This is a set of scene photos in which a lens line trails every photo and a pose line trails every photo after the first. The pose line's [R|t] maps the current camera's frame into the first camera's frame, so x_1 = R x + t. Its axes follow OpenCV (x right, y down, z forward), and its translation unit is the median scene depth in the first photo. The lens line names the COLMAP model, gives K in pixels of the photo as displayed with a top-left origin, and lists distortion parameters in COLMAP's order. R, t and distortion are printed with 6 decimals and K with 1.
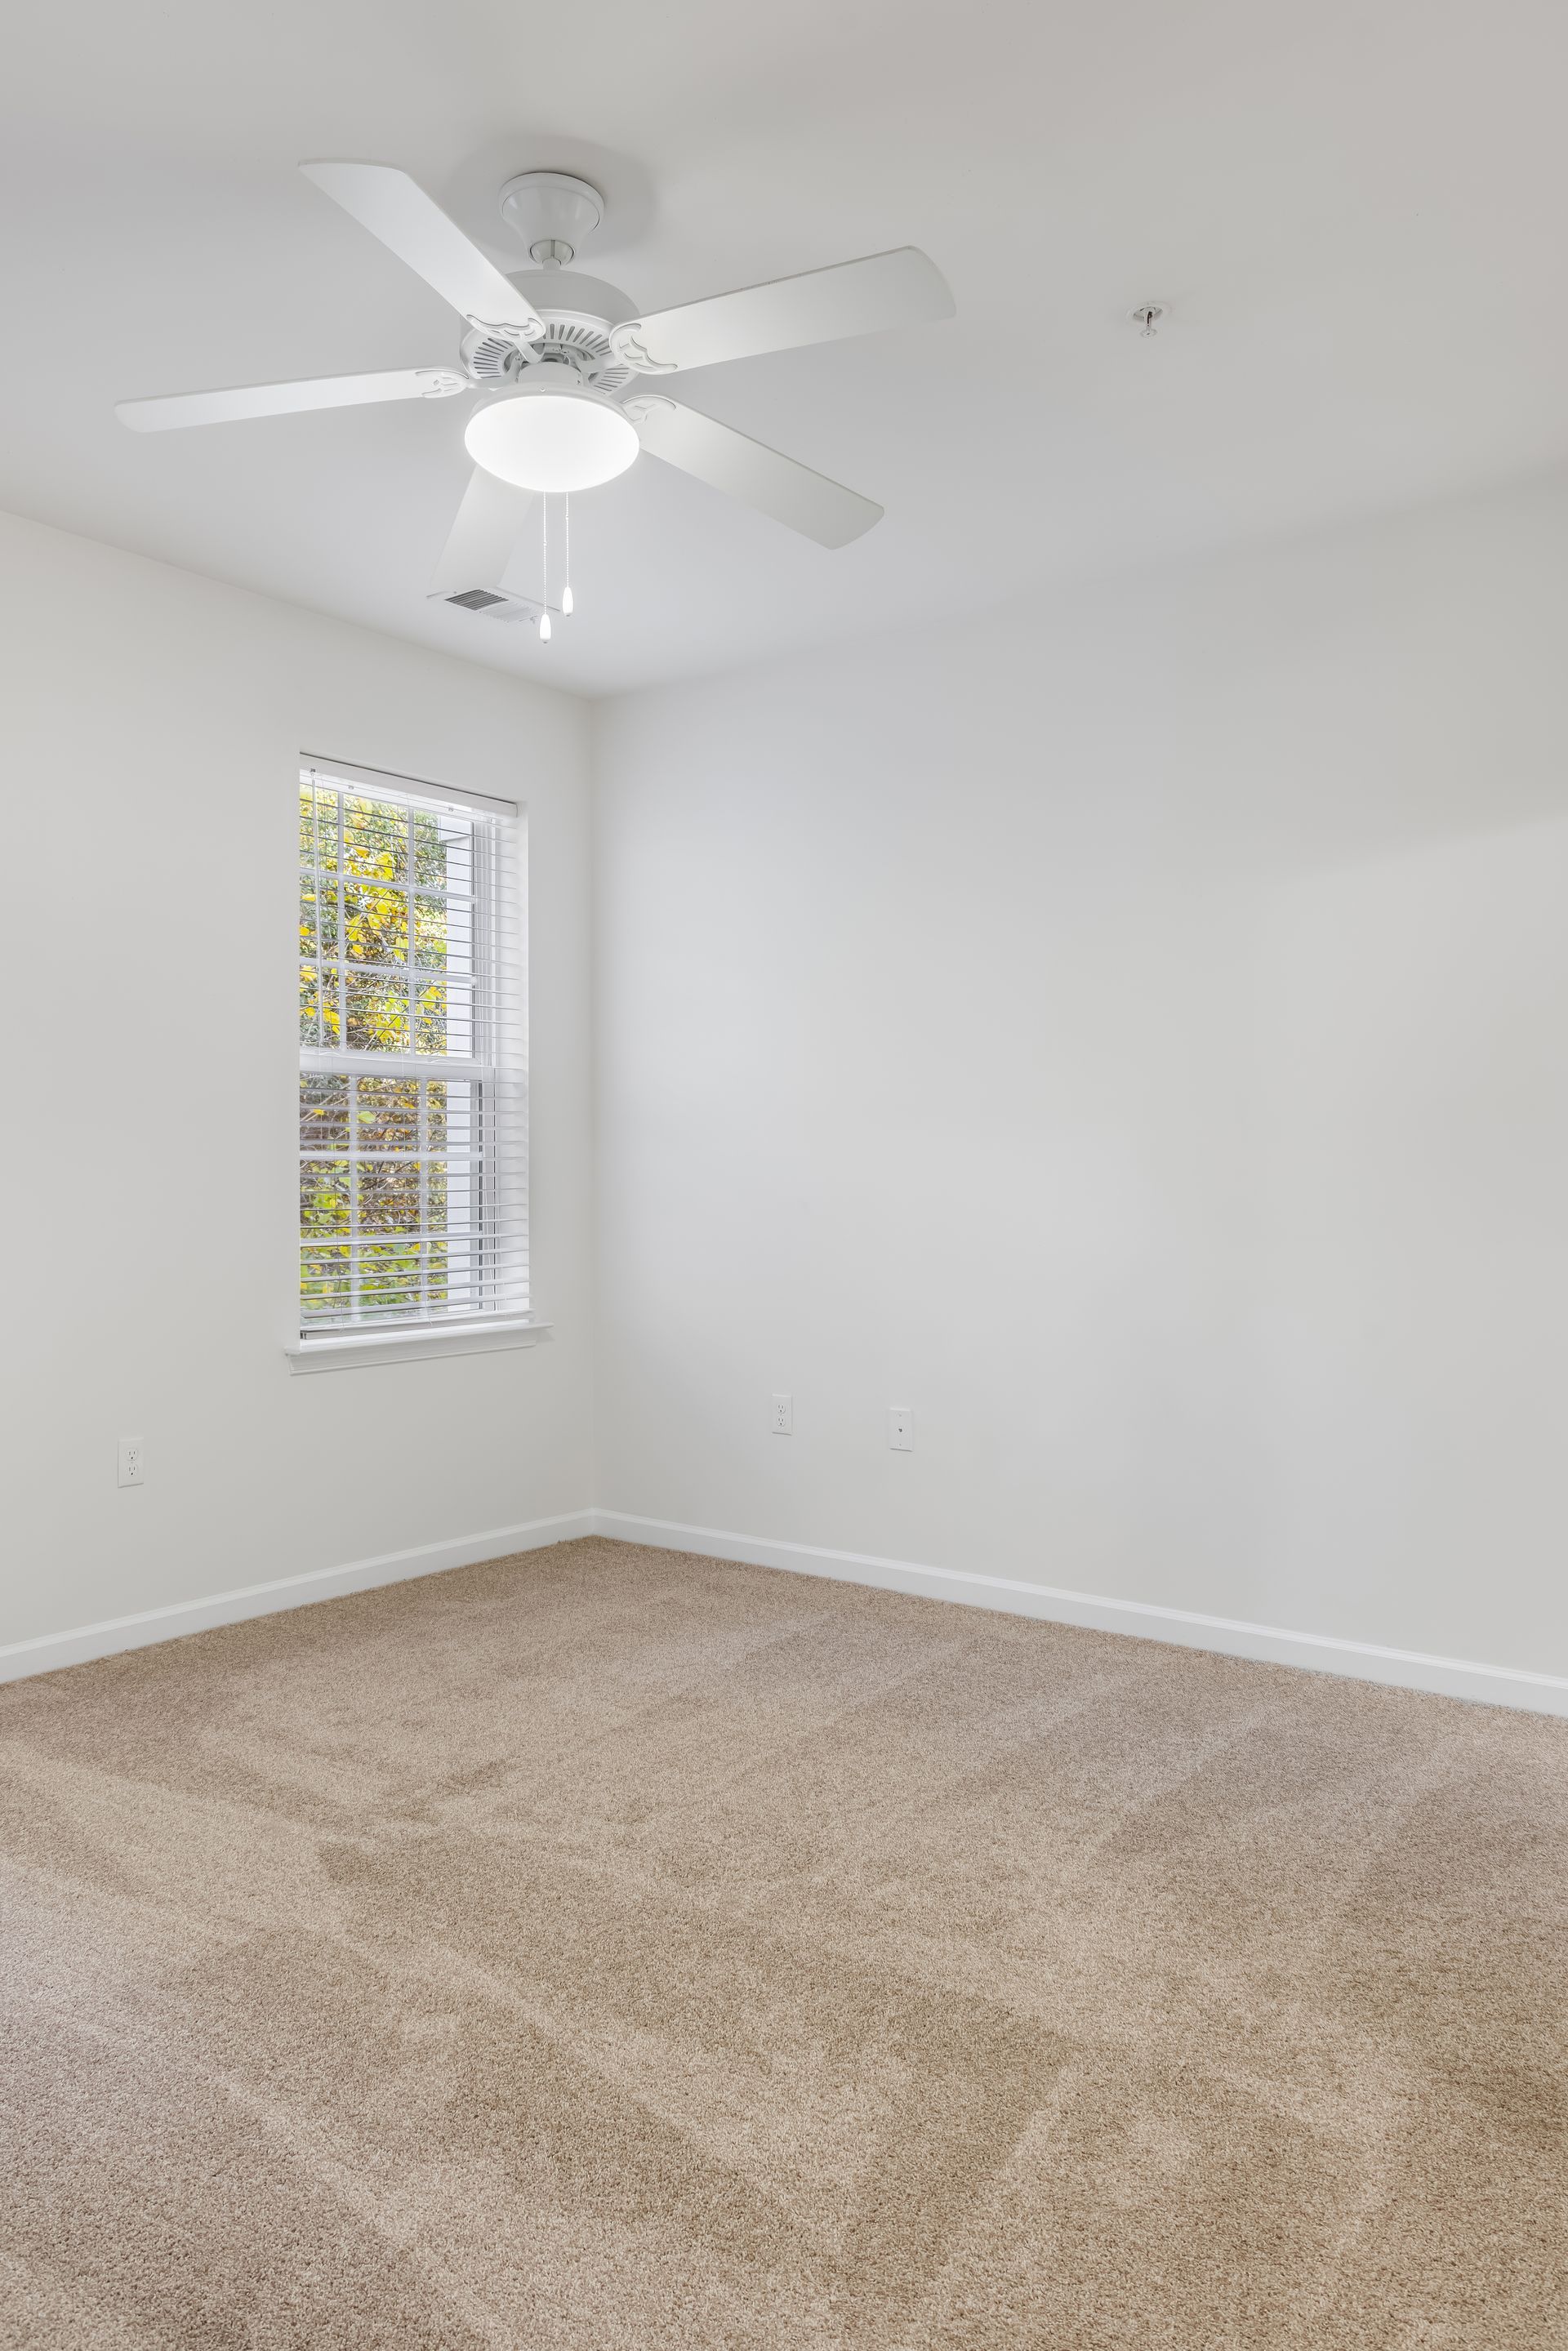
lens RADIAL K [[1636.2, 0, 771.5], [0, 1636.2, 1174.1], [0, 0, 1]] dist [0.004835, -0.002375]
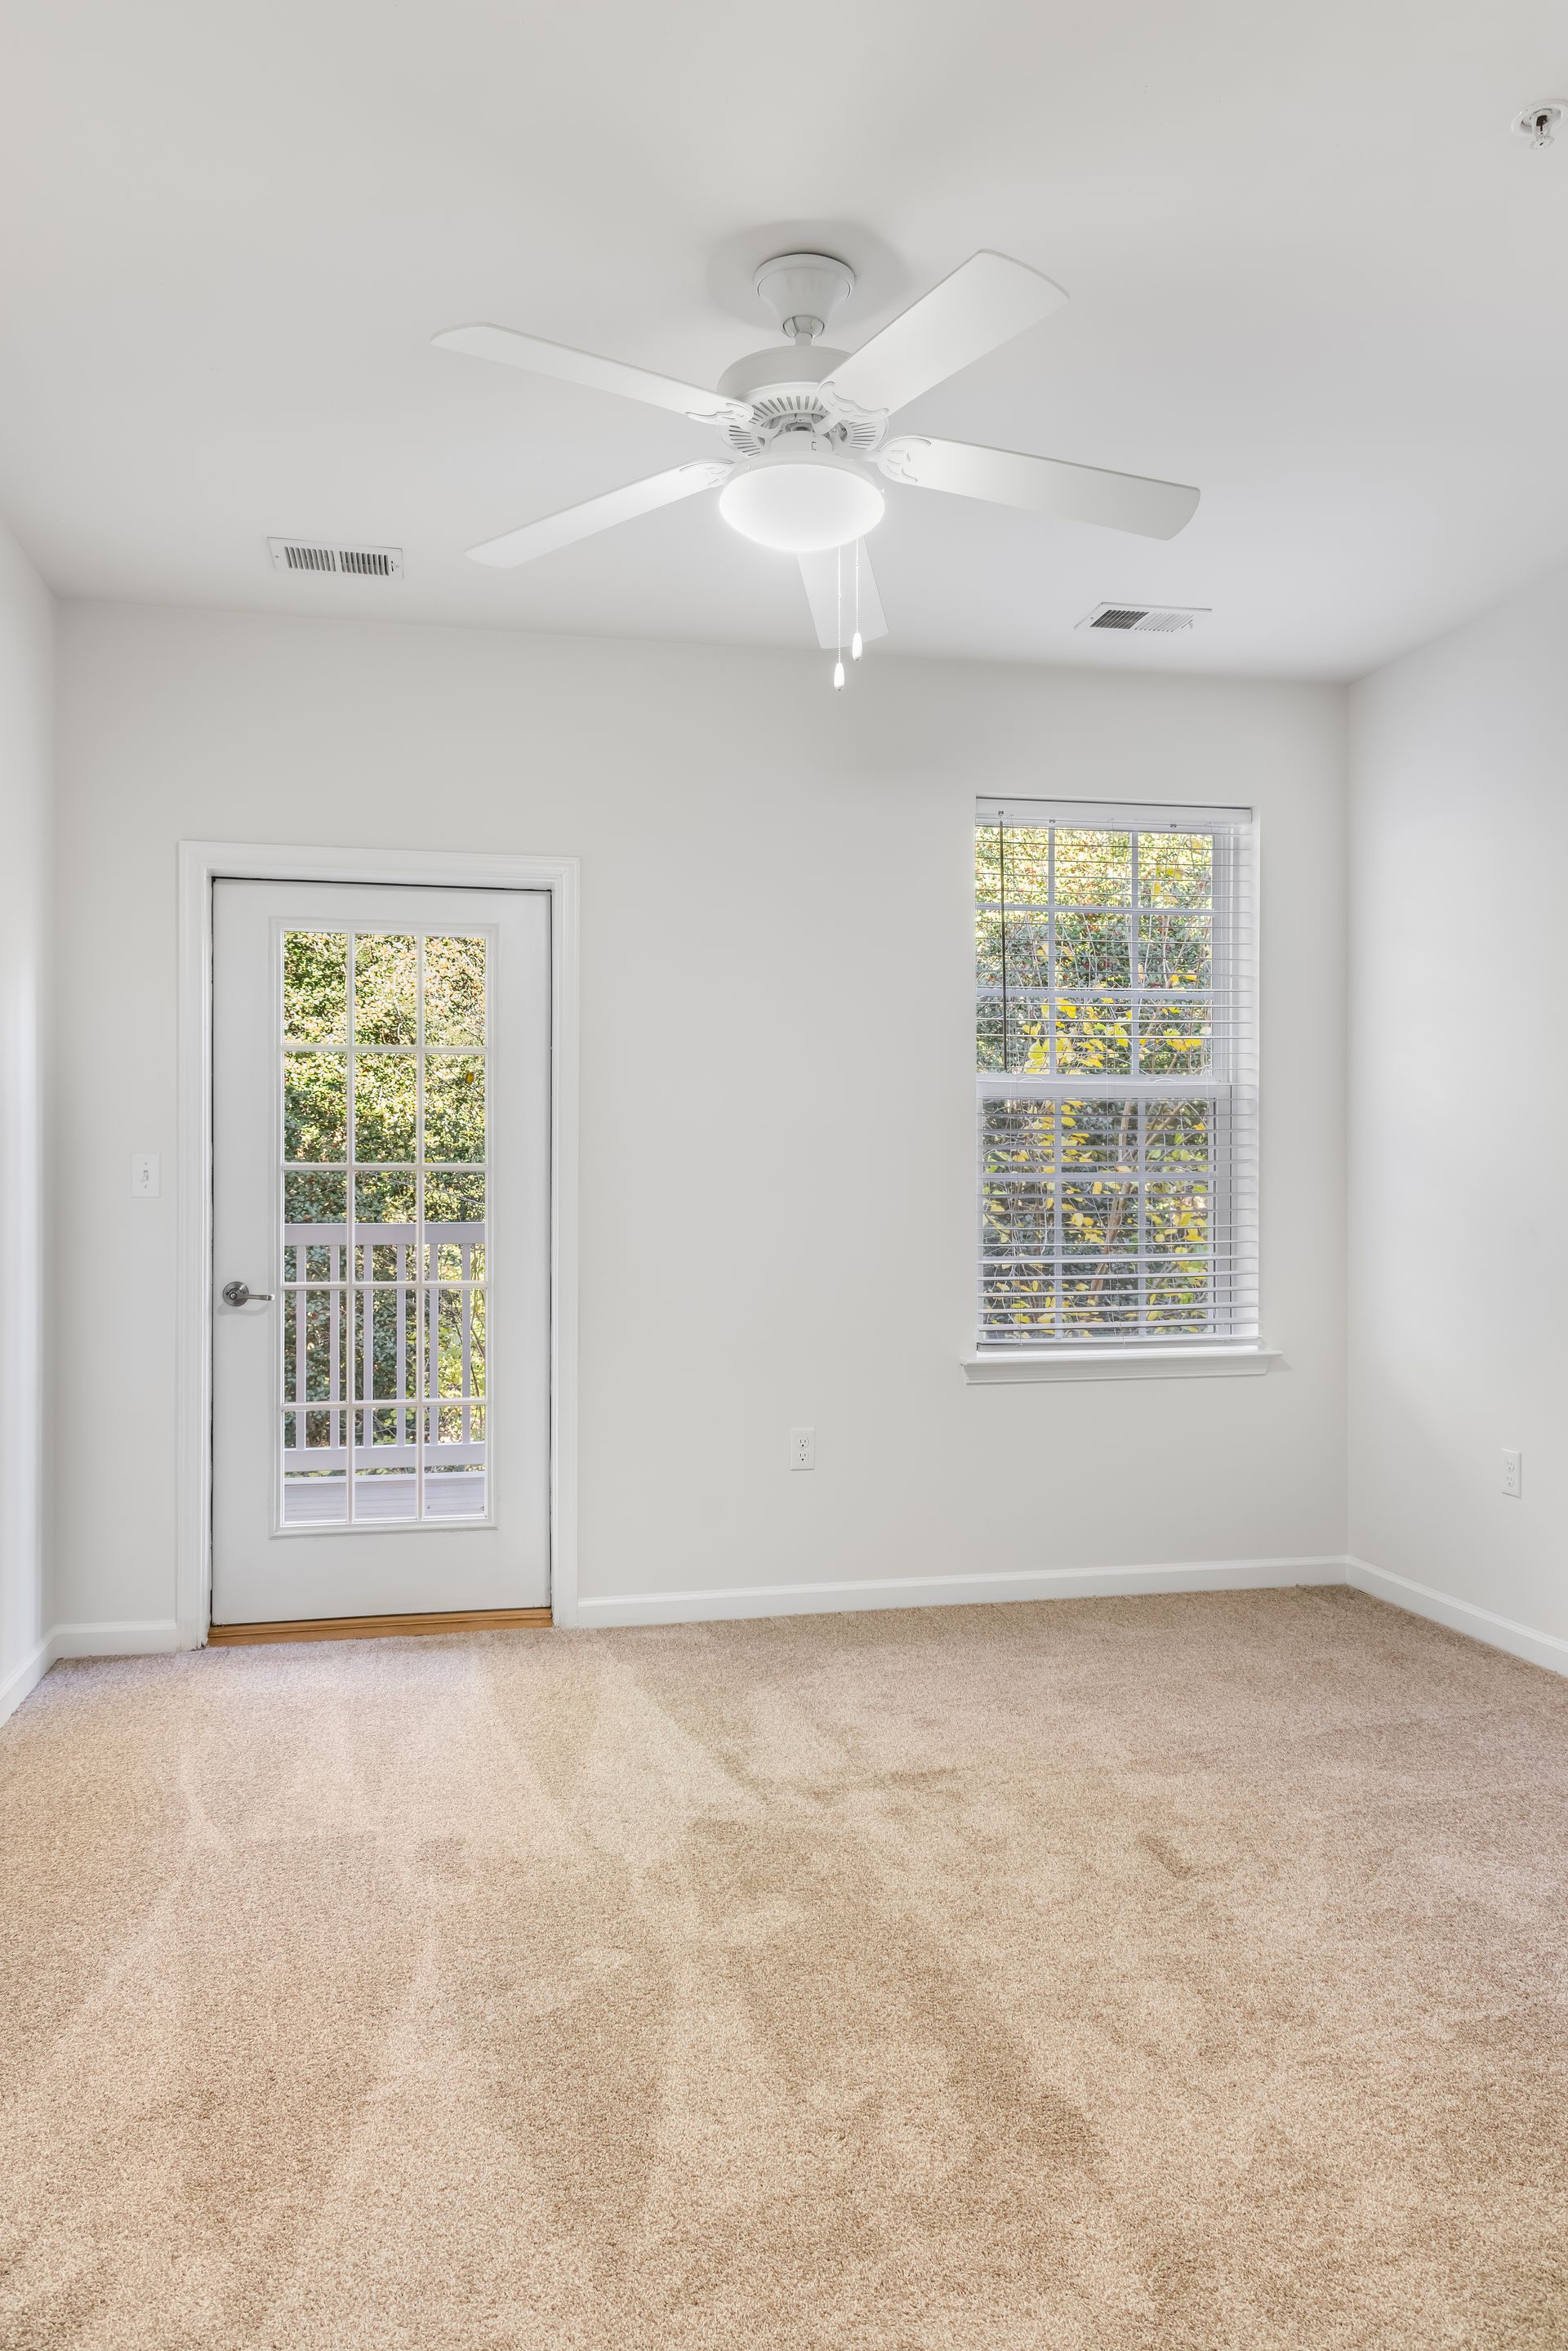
lens RADIAL K [[1635.9, 0, 768.3], [0, 1635.9, 1172.4], [0, 0, 1]] dist [0.004835, -0.002375]
pose [[0.772279, -0.011054, -0.635187, 0.323724], [0.003707, 0.999910, -0.012893, -0.001957], [0.635272, 0.007602, 0.772251, 0.108506]]
